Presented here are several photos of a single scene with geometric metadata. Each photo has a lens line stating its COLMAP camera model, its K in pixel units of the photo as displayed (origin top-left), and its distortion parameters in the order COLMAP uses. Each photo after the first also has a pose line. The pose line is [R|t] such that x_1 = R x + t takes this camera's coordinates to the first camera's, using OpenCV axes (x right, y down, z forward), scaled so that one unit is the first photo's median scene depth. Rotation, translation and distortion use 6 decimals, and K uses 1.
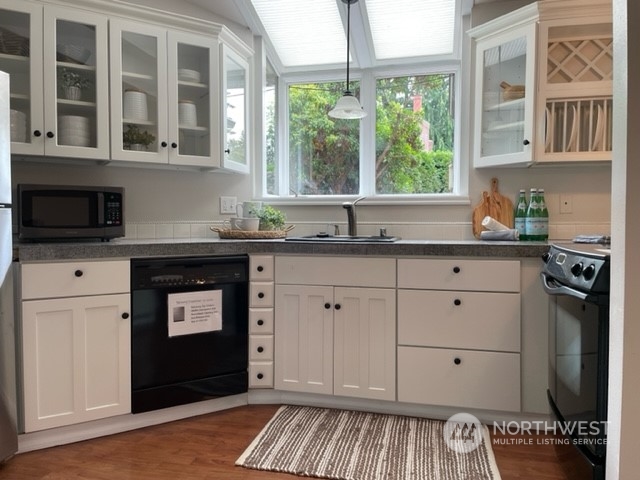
lens RADIAL K [[489.8, 0, 331.7], [0, 489.8, 217.3], [0, 0, 1]] dist [0.049772, -0.066860]
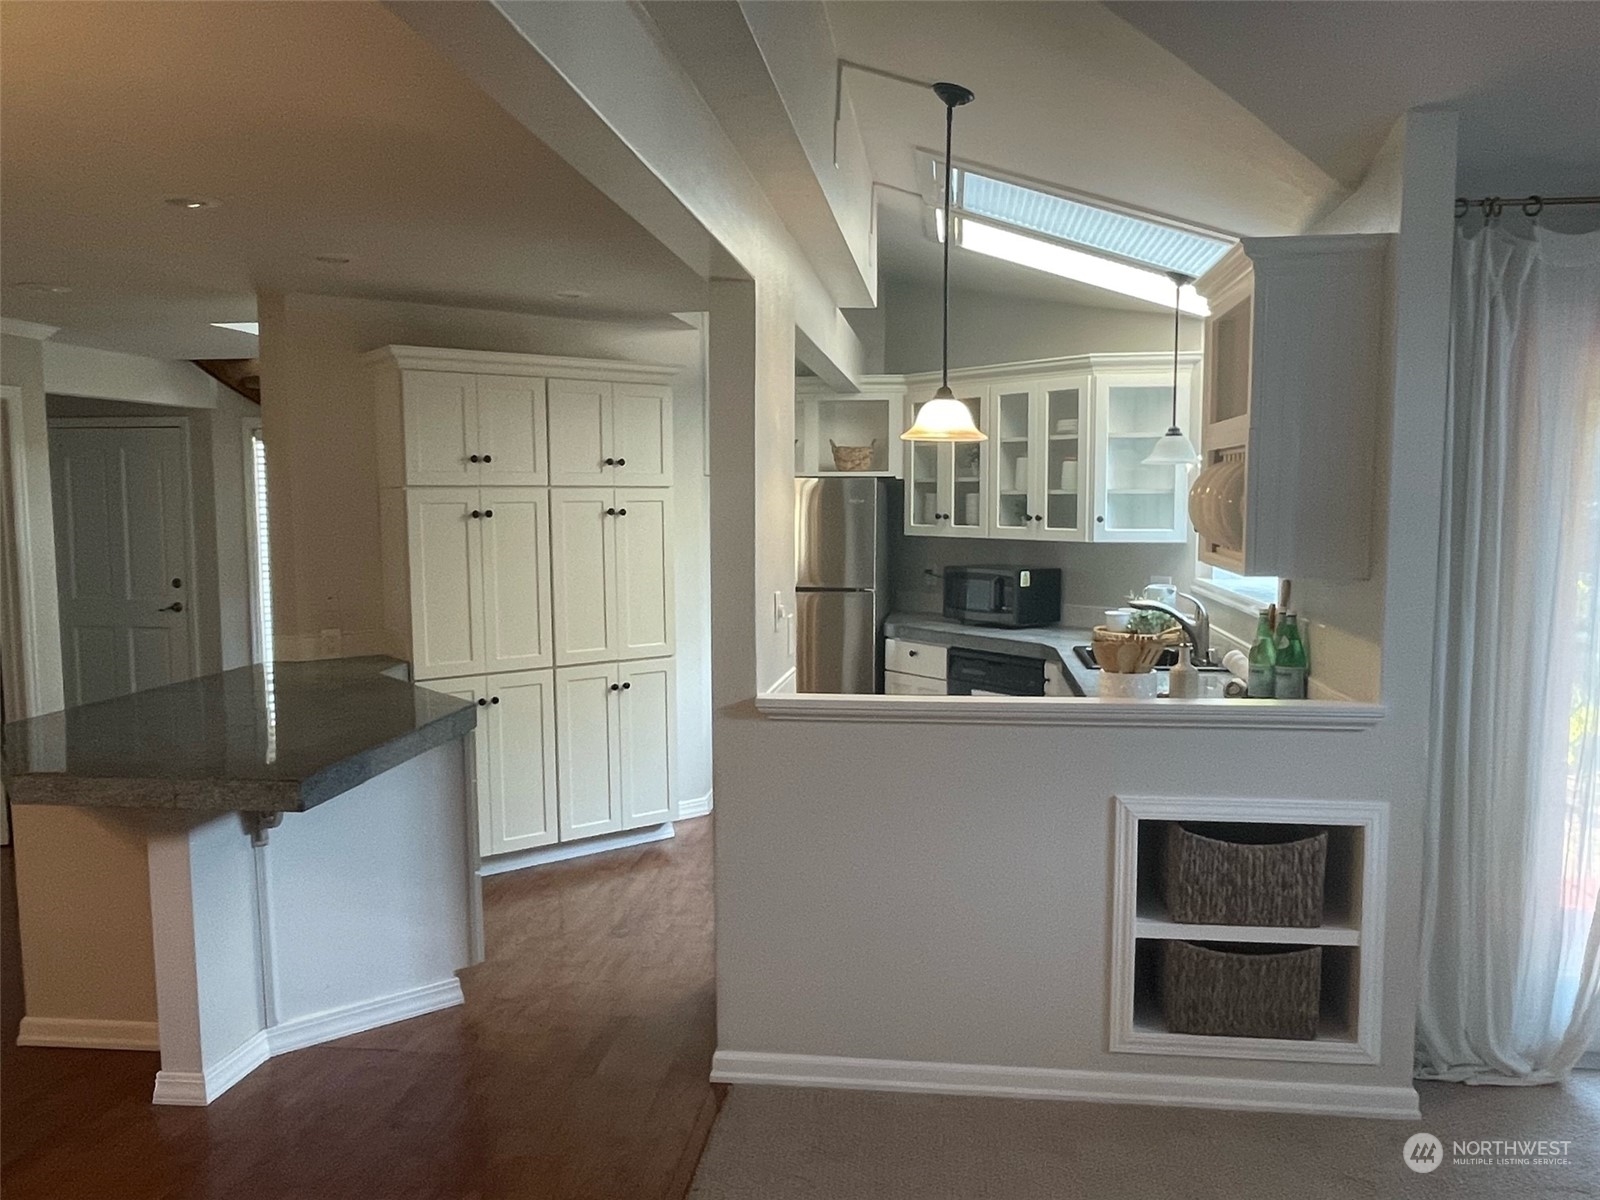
lens RADIAL K [[1224.4, 0, 792.7], [0, 1224.4, 607.0], [0, 0, 1]] dist [0.049772, -0.066860]
pose [[0.073430, 0.087343, -0.993468, 1.803746], [0.011425, 0.996018, 0.088412, -0.193985], [0.997235, -0.017843, 0.072139, 0.459978]]
